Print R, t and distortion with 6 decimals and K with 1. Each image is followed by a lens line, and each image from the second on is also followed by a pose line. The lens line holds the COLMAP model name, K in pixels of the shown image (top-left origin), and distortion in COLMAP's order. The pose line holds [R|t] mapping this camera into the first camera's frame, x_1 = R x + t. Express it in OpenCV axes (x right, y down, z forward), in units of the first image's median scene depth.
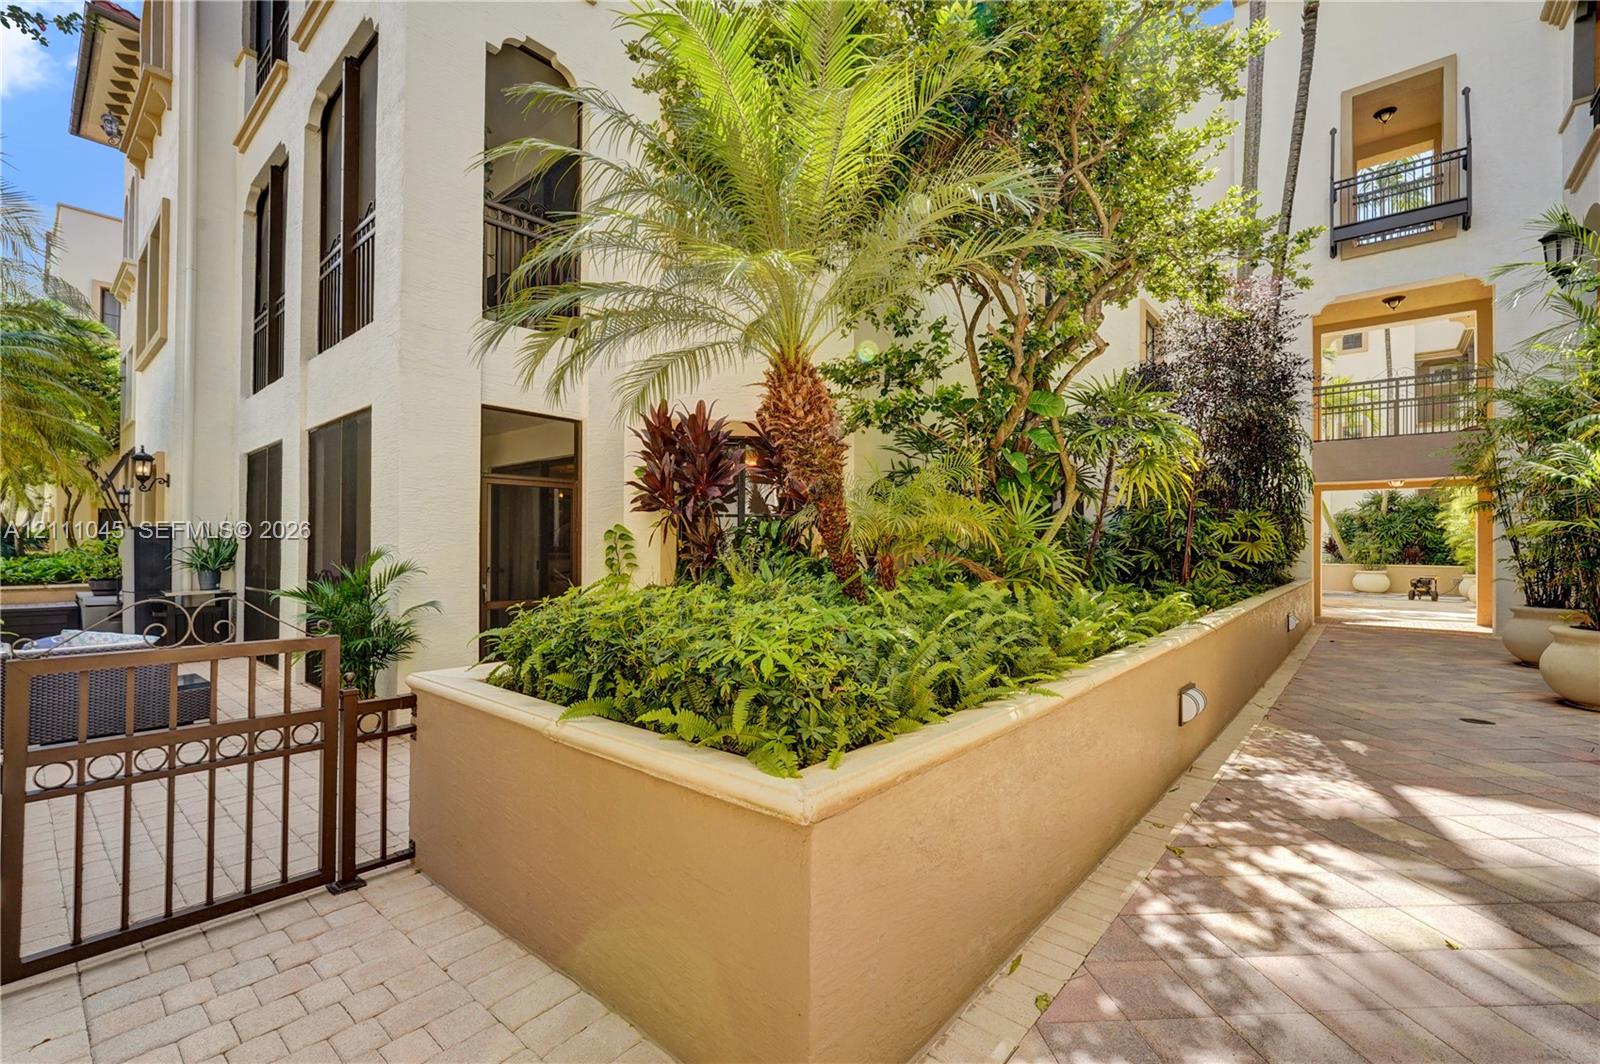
lens RADIAL K [[673.1, 0, 789.9], [0, 673.1, 528.7], [0, 0, 1]] dist [-0.007563, -0.000417]
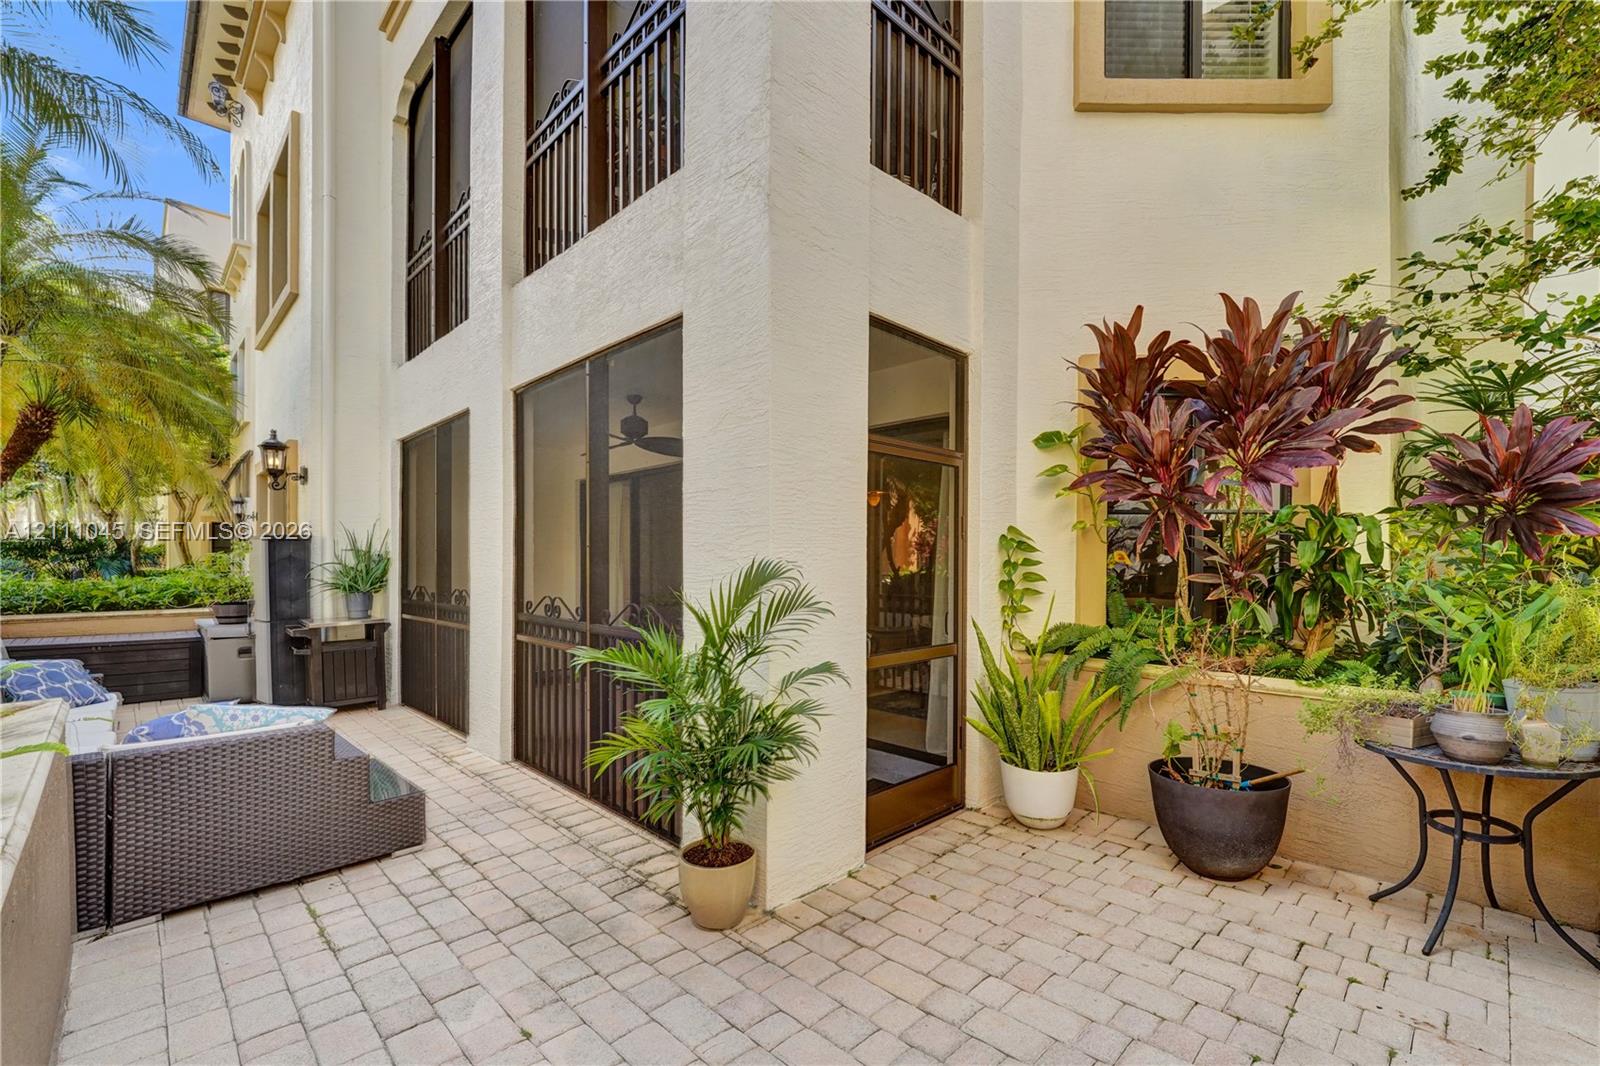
lens RADIAL K [[732.4, 0, 797.2], [0, 732.4, 541.3], [0, 0, 1]] dist [-0.002565, -0.001049]
pose [[0.992596, -0.005036, -0.121362, -0.267554], [0.005657, 0.999973, 0.004776, 0.002829], [0.121335, -0.005427, 0.992597, 0.234252]]
